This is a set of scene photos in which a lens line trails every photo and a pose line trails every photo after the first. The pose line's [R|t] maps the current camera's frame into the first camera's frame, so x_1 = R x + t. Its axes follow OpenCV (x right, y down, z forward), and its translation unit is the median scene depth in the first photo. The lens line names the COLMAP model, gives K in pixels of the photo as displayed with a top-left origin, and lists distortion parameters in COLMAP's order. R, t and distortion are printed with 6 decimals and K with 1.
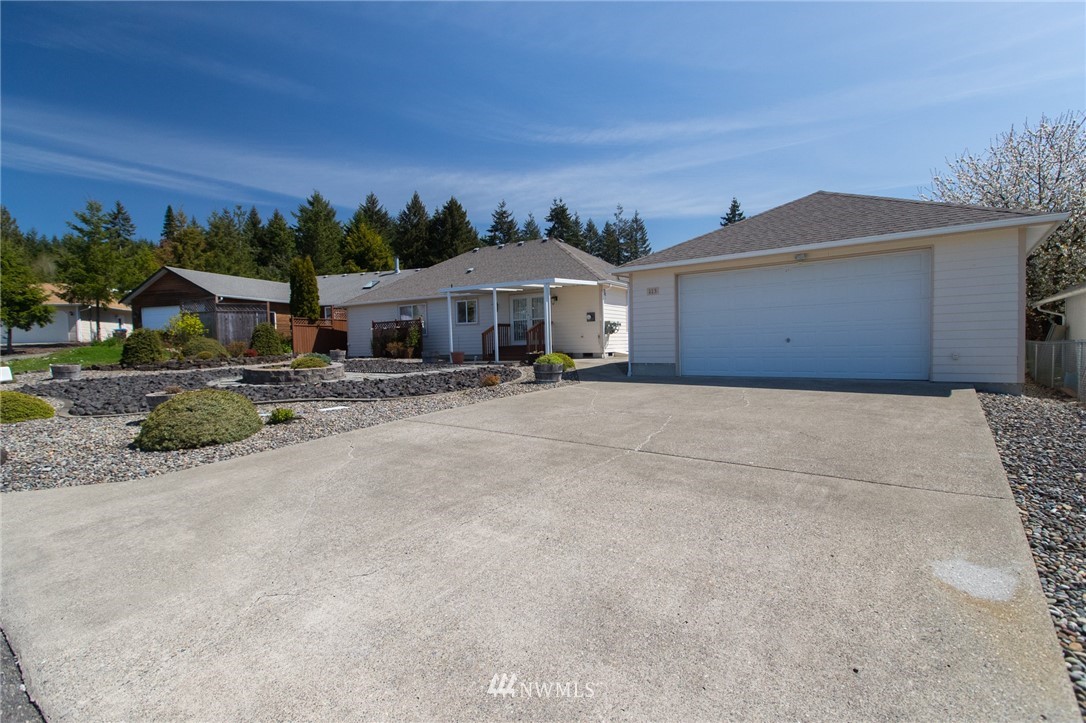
lens RADIAL K [[492.2, 0, 546.2], [0, 492.2, 357.8], [0, 0, 1]] dist [-0.016663, -0.001574]
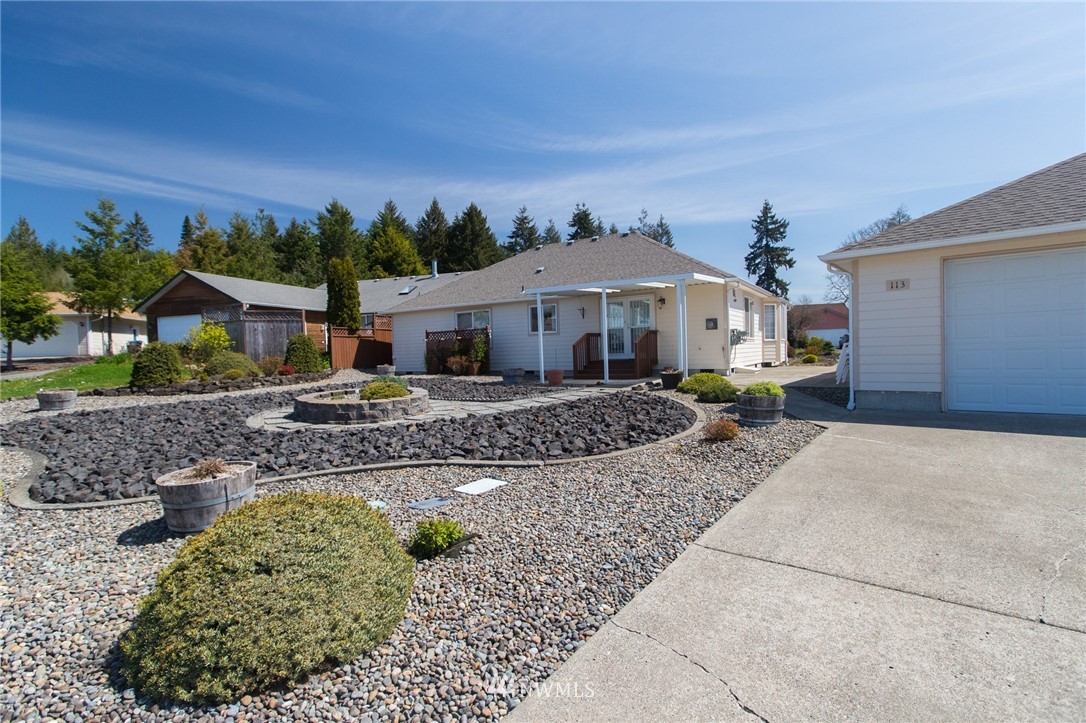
lens RADIAL K [[492.2, 0, 543.0], [0, 492.2, 361.0], [0, 0, 1]] dist [-0.016663, -0.001574]
pose [[0.999628, -0.005071, -0.026788, -0.122071], [0.004803, 0.999938, -0.010064, -0.012461], [0.026837, 0.009932, 0.999590, 0.151603]]
